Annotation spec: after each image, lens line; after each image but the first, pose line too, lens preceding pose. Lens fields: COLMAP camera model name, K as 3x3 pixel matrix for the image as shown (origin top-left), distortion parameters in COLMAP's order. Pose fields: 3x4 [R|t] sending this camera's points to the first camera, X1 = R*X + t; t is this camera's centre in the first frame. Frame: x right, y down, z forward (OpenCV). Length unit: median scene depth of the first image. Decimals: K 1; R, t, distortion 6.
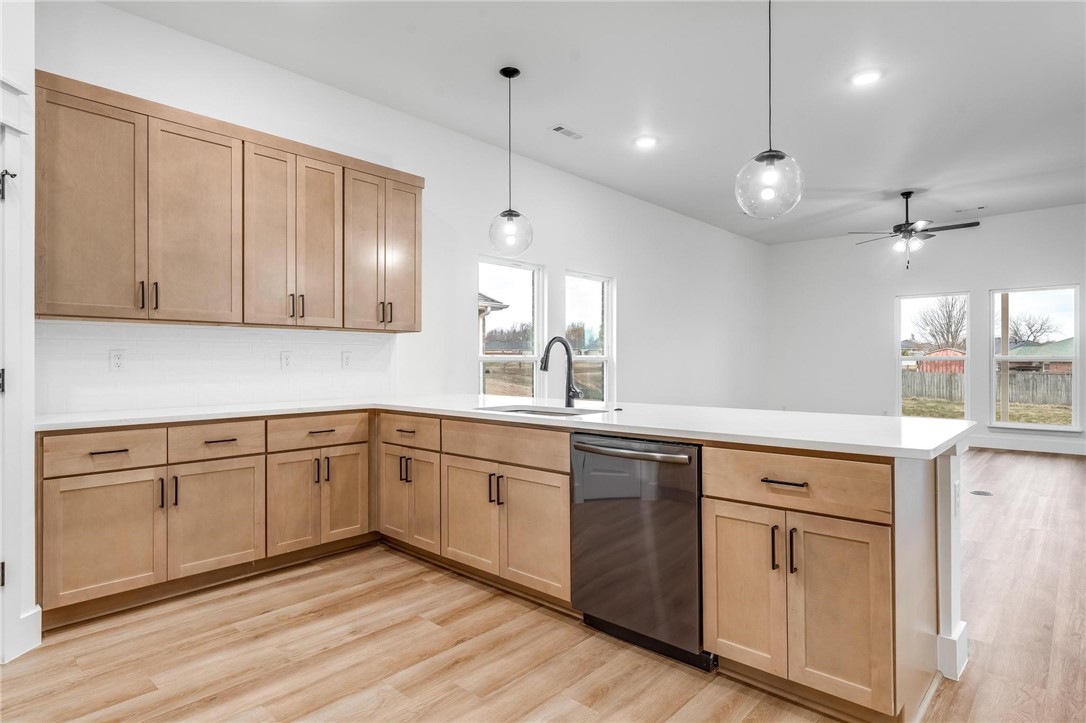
lens RADIAL K [[586.2, 0, 546.6], [0, 586.2, 360.3], [0, 0, 1]] dist [0.000007, 0.000926]
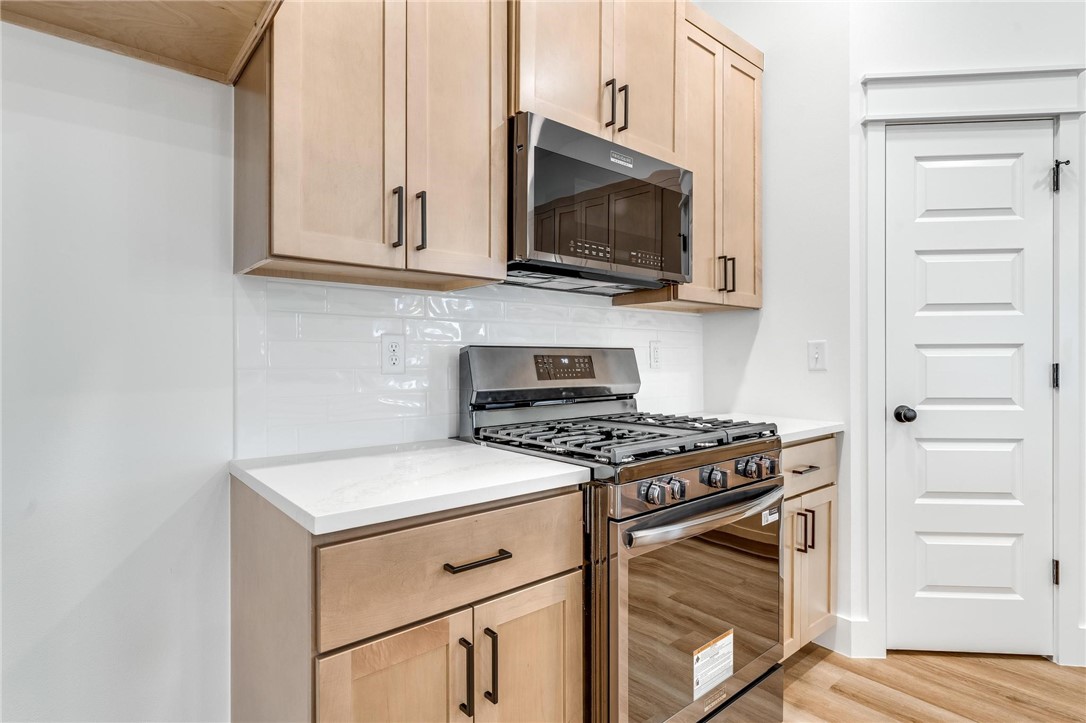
lens RADIAL K [[557.6, 0, 544.5], [0, 557.6, 359.6], [0, 0, 1]] dist [-0.001383, 0.000931]
pose [[-0.130298, 0.004584, -0.991464, 0.081373], [0.003587, 0.999985, 0.004152, 0.000864], [0.991468, -0.003015, -0.130312, 0.205049]]
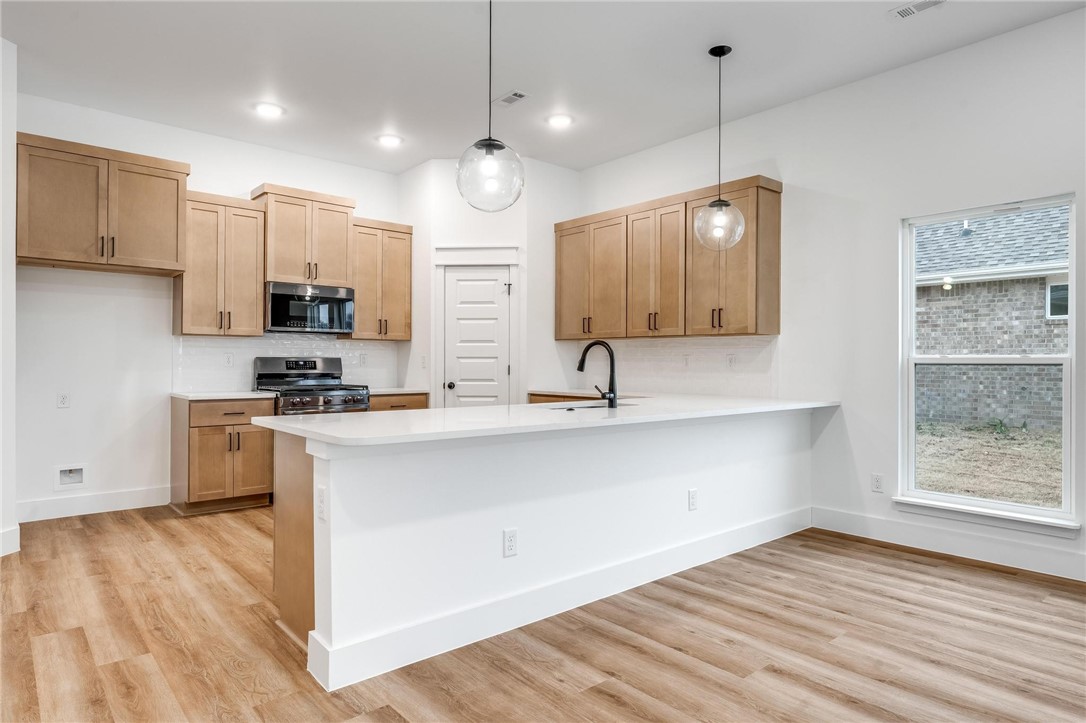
lens RADIAL K [[638.1, 0, 546.7], [0, 638.1, 360.8], [0, 0, 1]] dist [0.000352, 0.001009]
pose [[-0.115612, -0.000259, -0.993294, 1.259703], [-0.001865, 0.999998, -0.000044, -0.002126], [0.993293, 0.001848, -0.115613, 1.099413]]
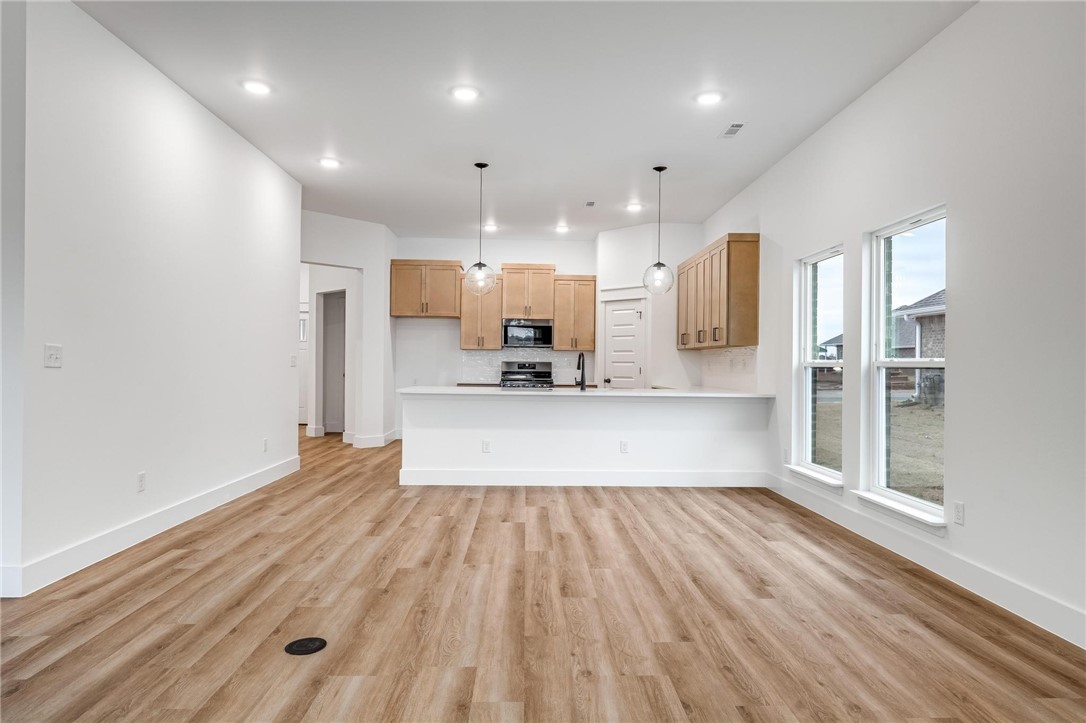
lens RADIAL K [[644.1, 0, 546.7], [0, 644.1, 362.0], [0, 0, 1]] dist [0.000240, 0.000989]
pose [[-0.717108, -0.008486, -0.696910, 1.635451], [-0.008205, 0.999959, -0.003733, 0.001035], [0.696913, 0.003041, -0.717149, 2.547035]]
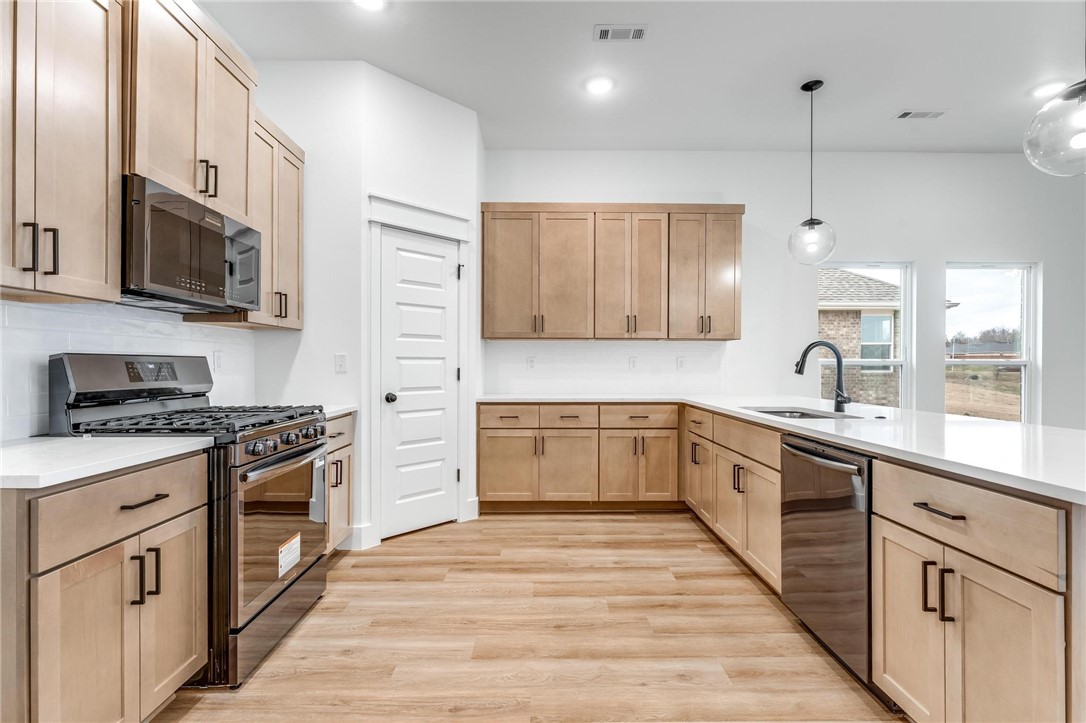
lens RADIAL K [[503.9, 0, 544.8], [0, 503.9, 364.9], [0, 0, 1]] dist [0.000485, -0.000447]
pose [[0.683681, 0.003986, -0.729770, 0.346065], [-0.002346, 0.999992, 0.003264, -0.000620], [0.729777, -0.000520, 0.683685, 0.062745]]
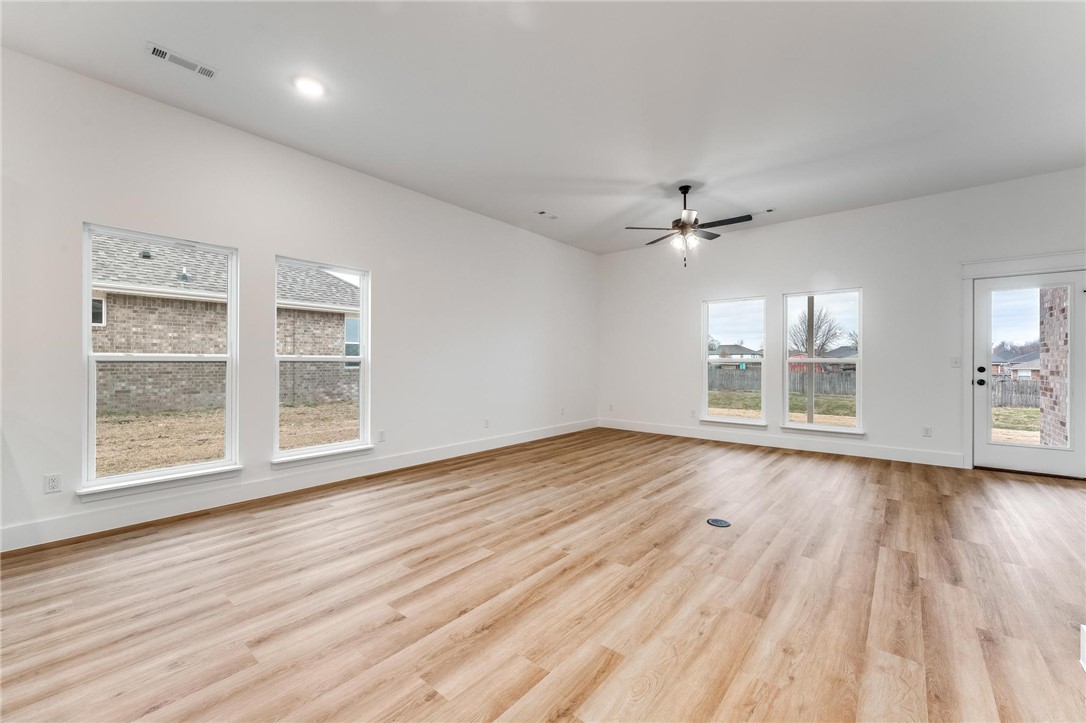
lens RADIAL K [[435.3, 0, 545.3], [0, 435.3, 361.0], [0, 0, 1]] dist [-0.000386, 0.000063]
pose [[0.998821, 0.003656, 0.048401, 0.790667], [-0.003582, 0.999992, -0.001605, -0.000144], [-0.048407, 0.001429, 0.998827, 0.672592]]
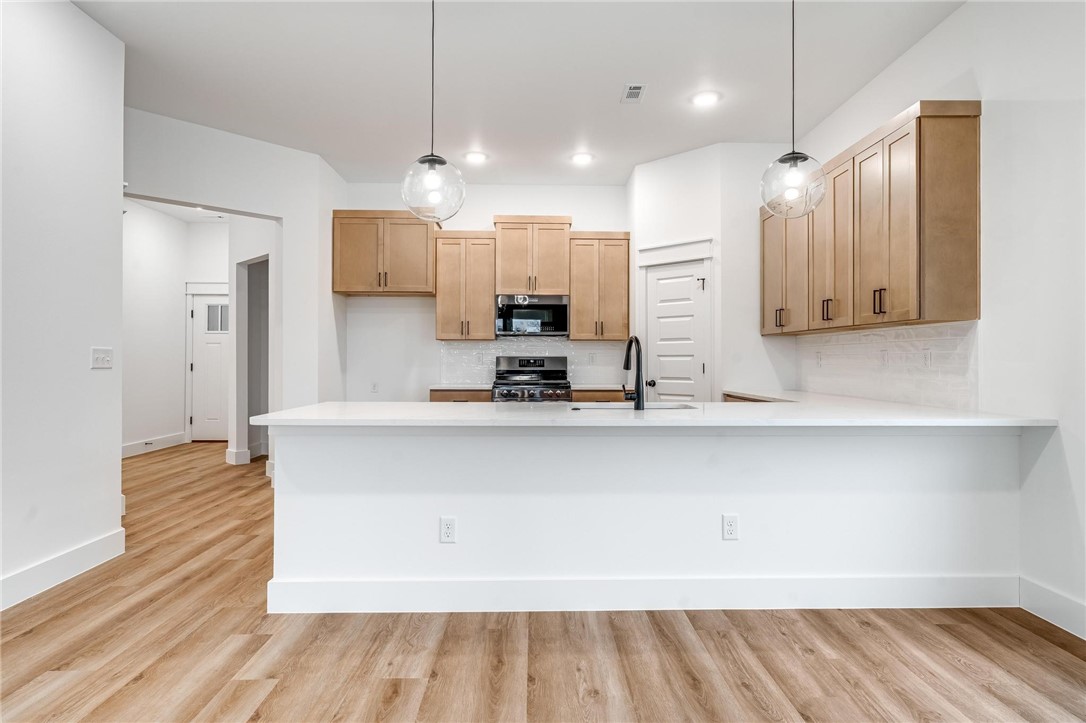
lens RADIAL K [[598.9, 0, 548.2], [0, 598.9, 354.8], [0, 0, 1]] dist [0.000040, -0.000347]
pose [[-0.721736, -0.004623, -0.692153, 0.870508], [0.001594, 0.999964, -0.008341, 0.000210], [0.692167, -0.007124, -0.721702, 1.720155]]
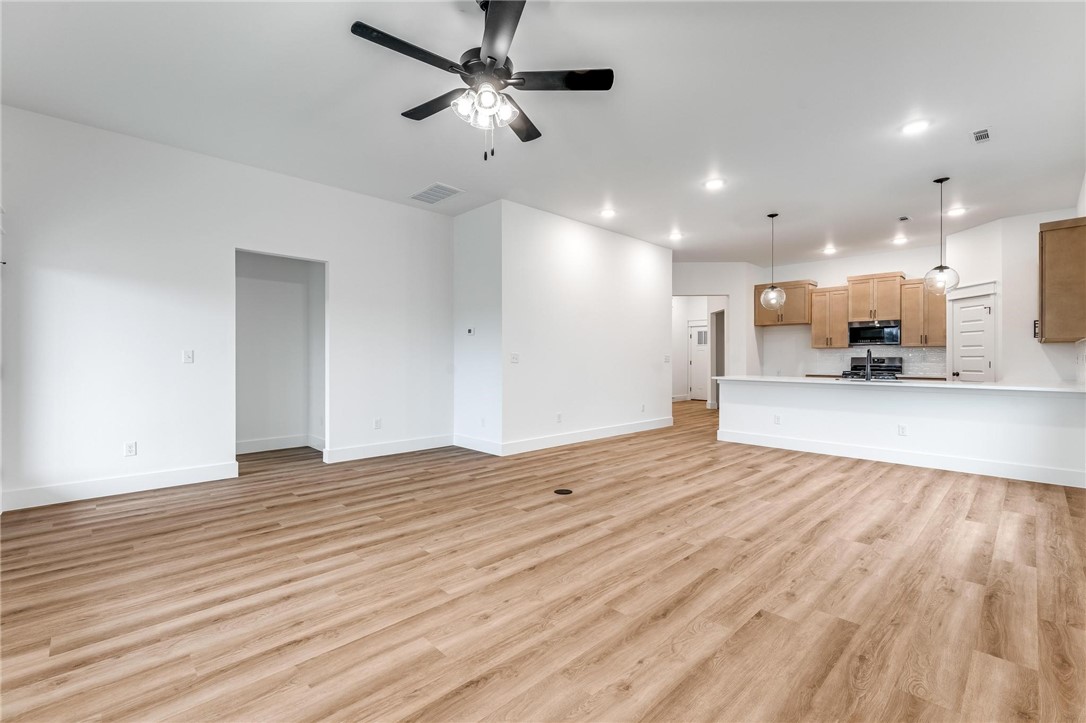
lens RADIAL K [[472.7, 0, 544.3], [0, 472.7, 359.7], [0, 0, 1]] dist [-0.001510, -0.000265]
pose [[-0.997961, 0.001159, 0.063817, 1.225294], [0.001182, 0.999999, 0.000317, 0.000385], [-0.063816, 0.000392, -0.997962, 3.070252]]
